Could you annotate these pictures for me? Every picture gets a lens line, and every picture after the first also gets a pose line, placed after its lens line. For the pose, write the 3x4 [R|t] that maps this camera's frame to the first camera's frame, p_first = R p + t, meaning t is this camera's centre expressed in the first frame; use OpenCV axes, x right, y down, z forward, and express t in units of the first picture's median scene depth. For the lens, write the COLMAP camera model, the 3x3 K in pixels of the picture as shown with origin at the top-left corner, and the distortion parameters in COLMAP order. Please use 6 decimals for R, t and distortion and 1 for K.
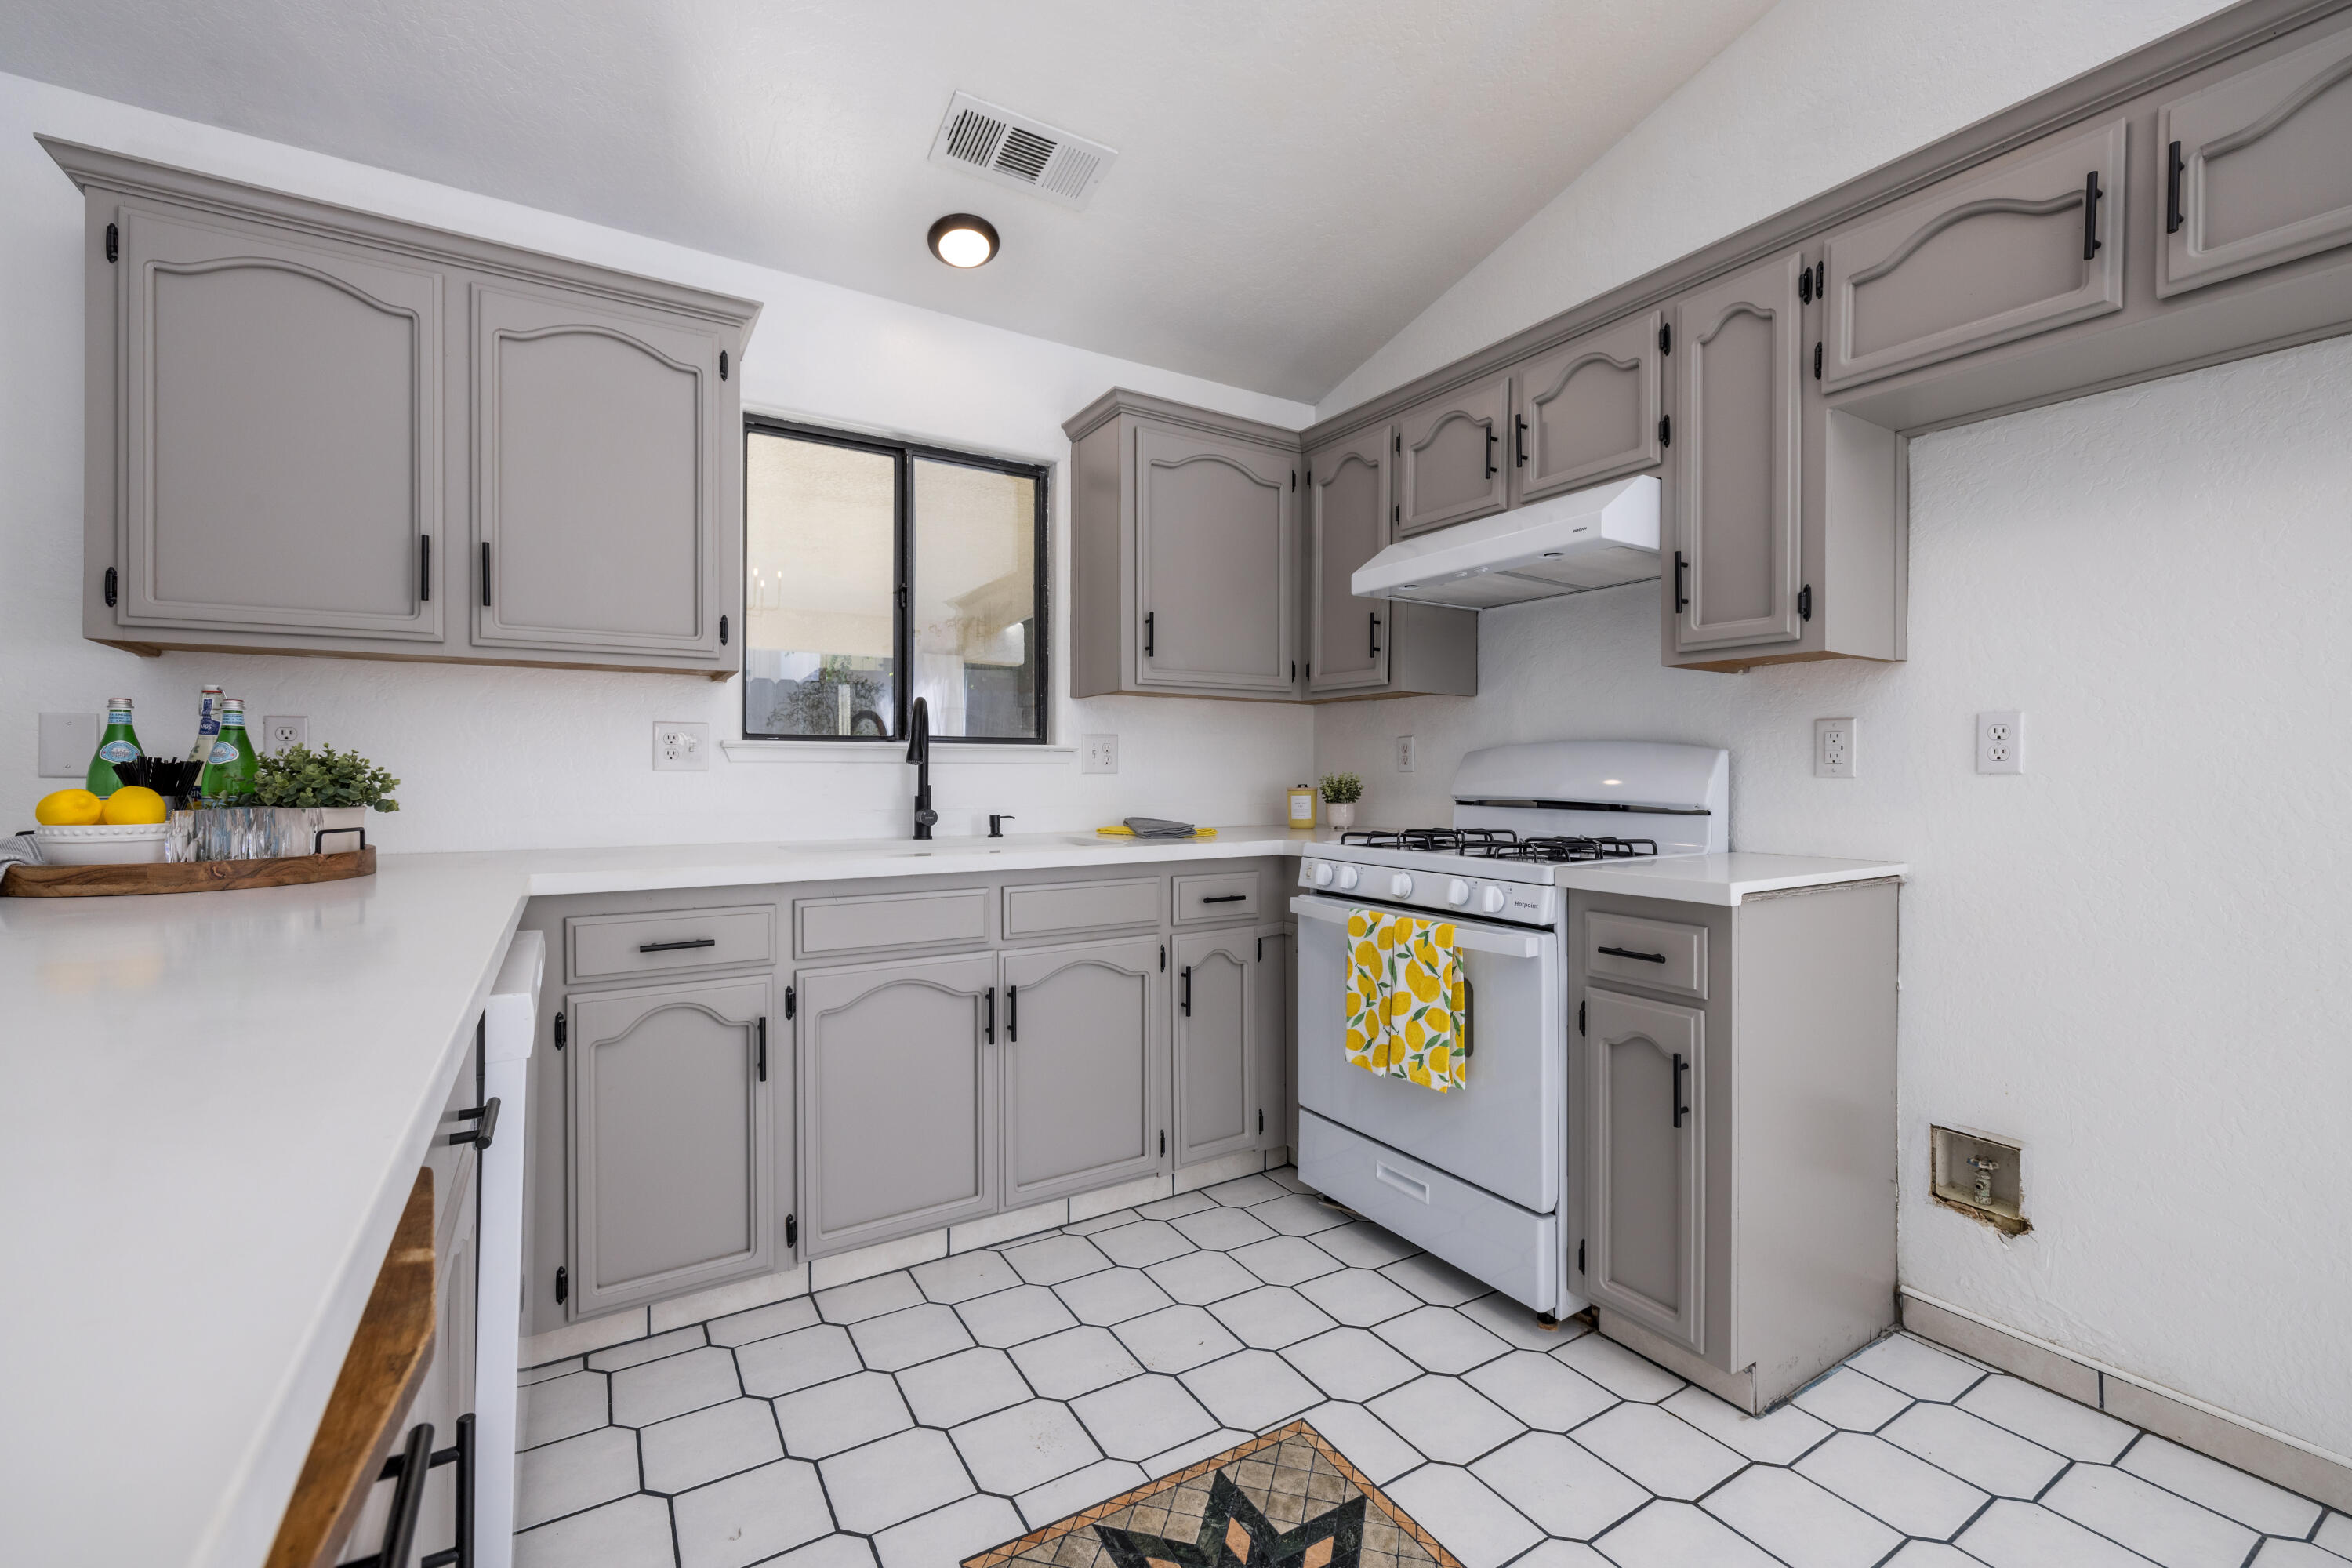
lens RADIAL K [[977.8, 0, 1190.0], [0, 977.8, 775.4], [0, 0, 1]] dist [-0.000267, -0.000284]
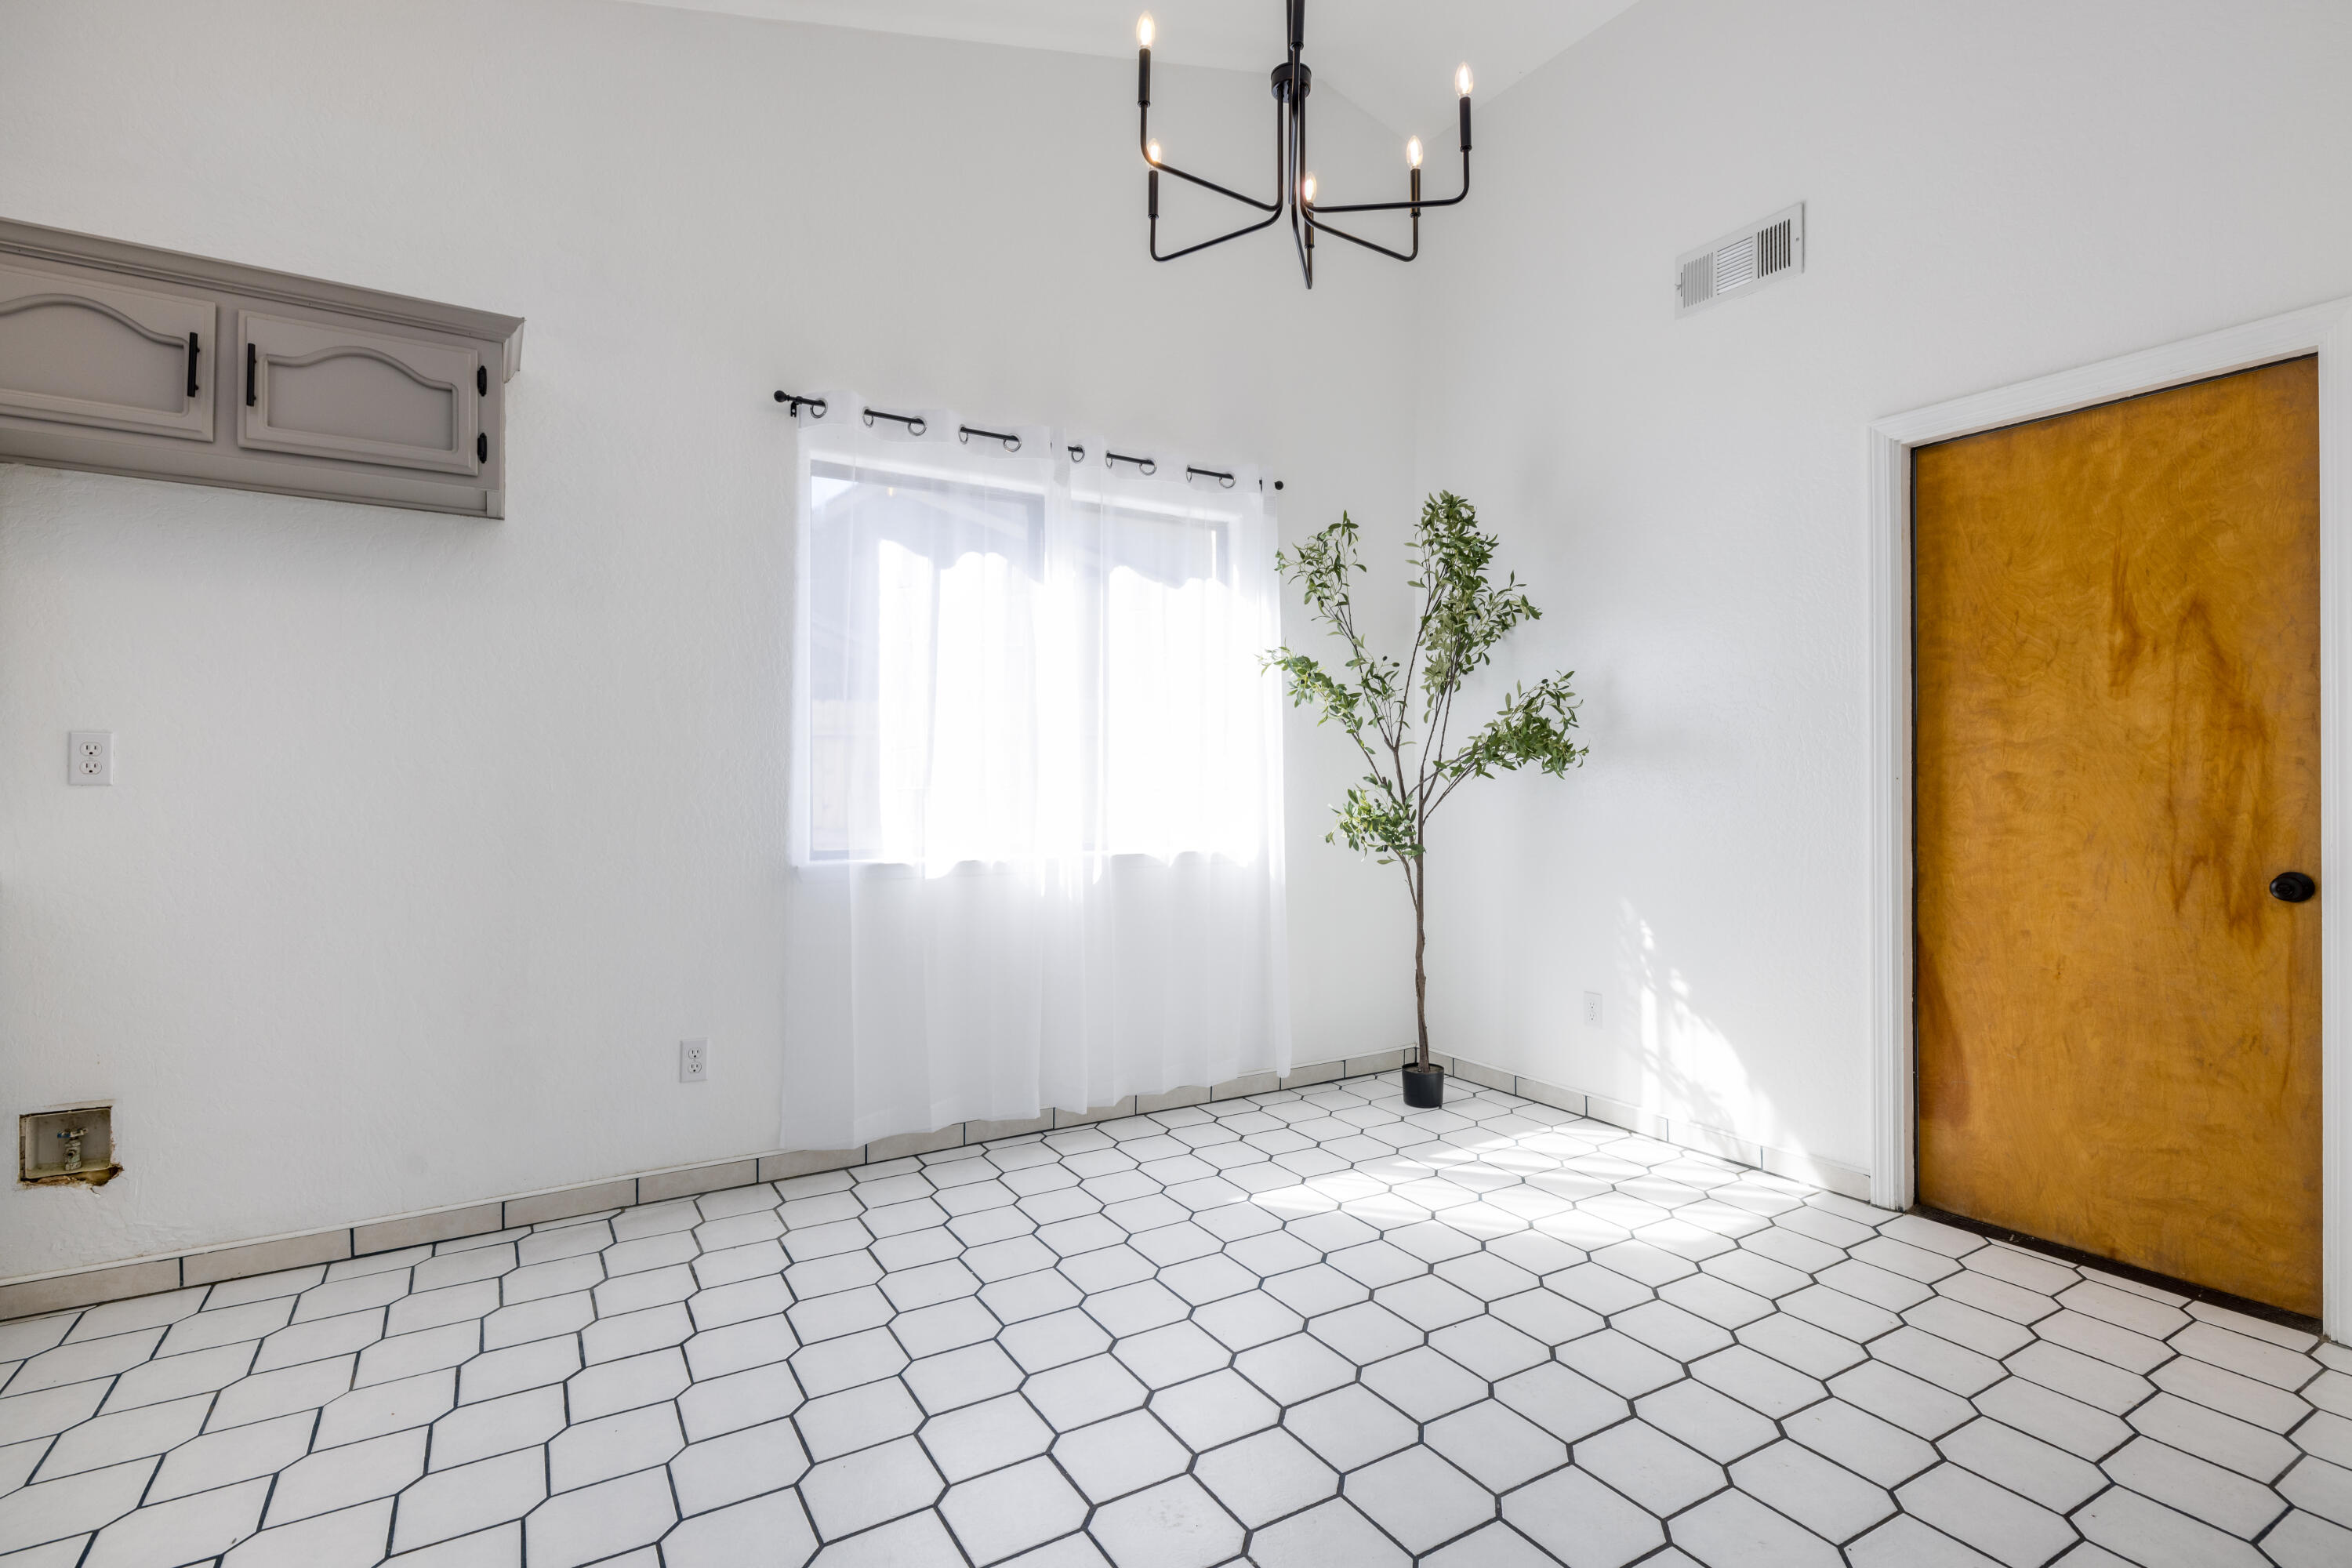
lens RADIAL K [[1134.1, 0, 1185.3], [0, 1134.1, 780.3], [0, 0, 1]] dist [-0.000838, -0.000241]
pose [[0.005704, 0.002783, 0.999980, -0.444539], [0.001736, 0.999995, -0.002792, -0.001255], [-0.999982, 0.001752, 0.005699, -0.260578]]
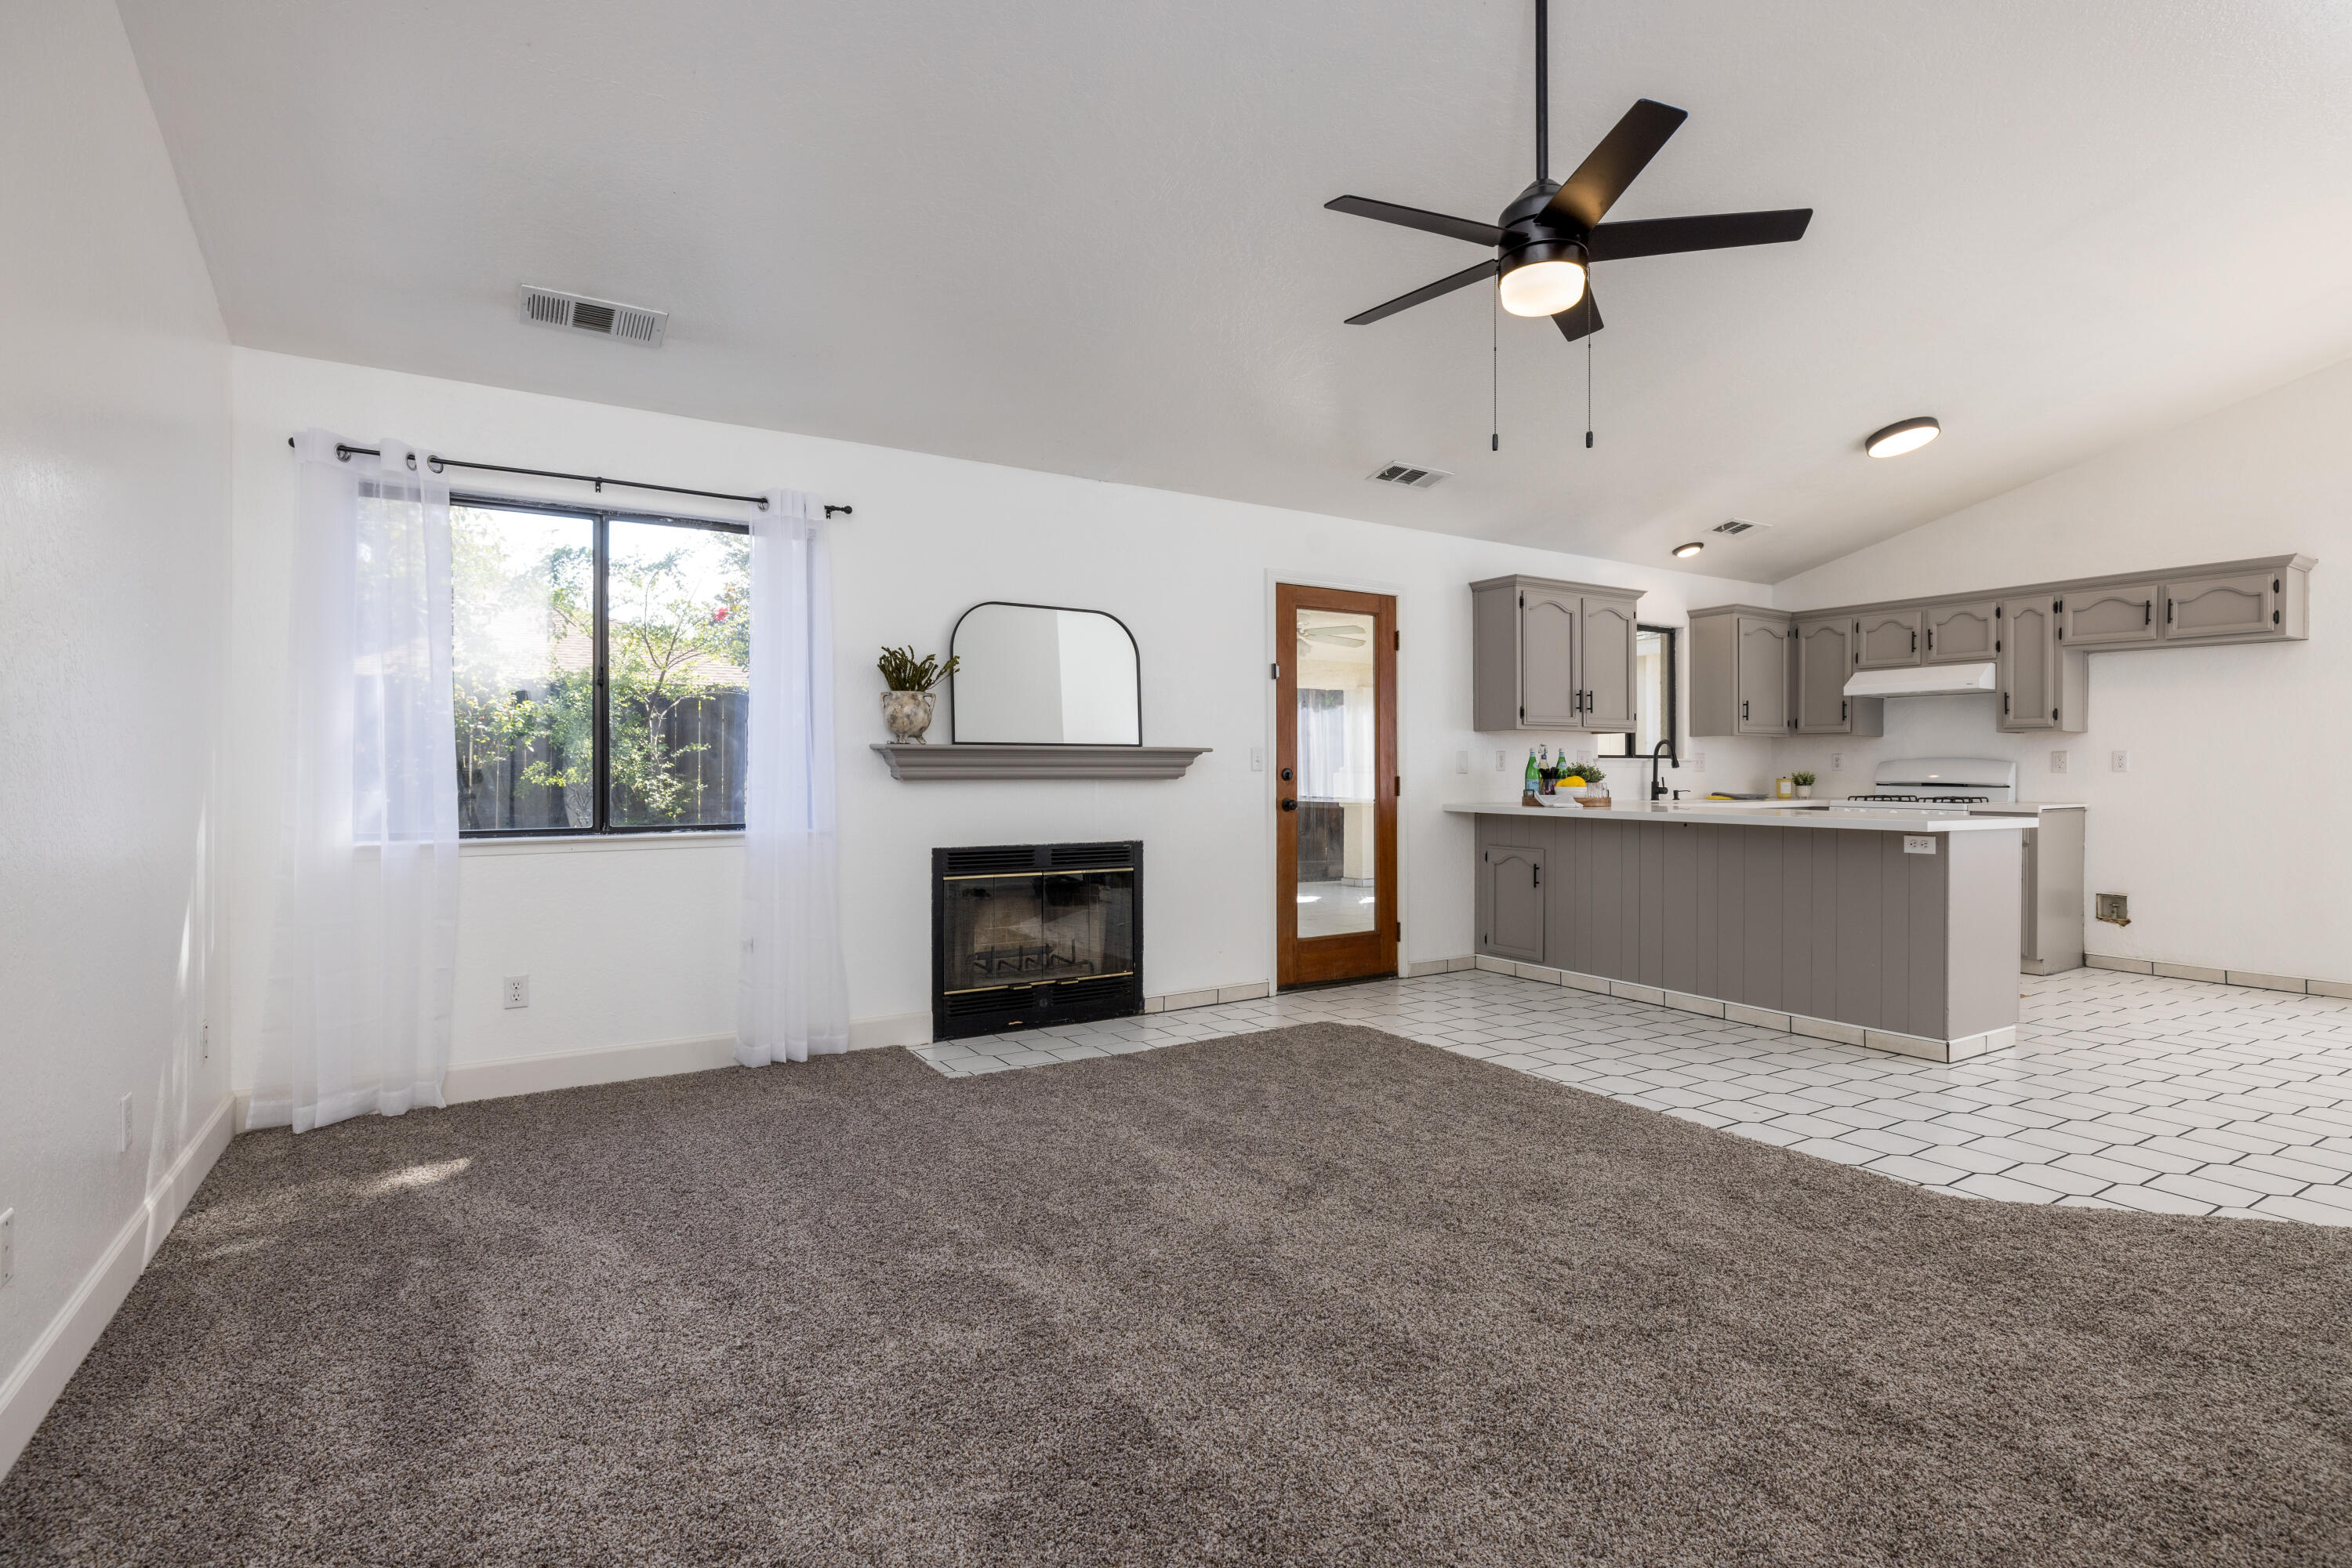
lens RADIAL K [[1134.1, 0, 1178.4], [0, 1134.1, 777.4], [0, 0, 1]] dist [-0.000838, -0.000241]
pose [[0.999932, -0.000511, 0.011642, -1.904451], [0.000480, 0.999996, 0.002636, 0.005143], [-0.011644, -0.002631, 0.999929, -2.214602]]
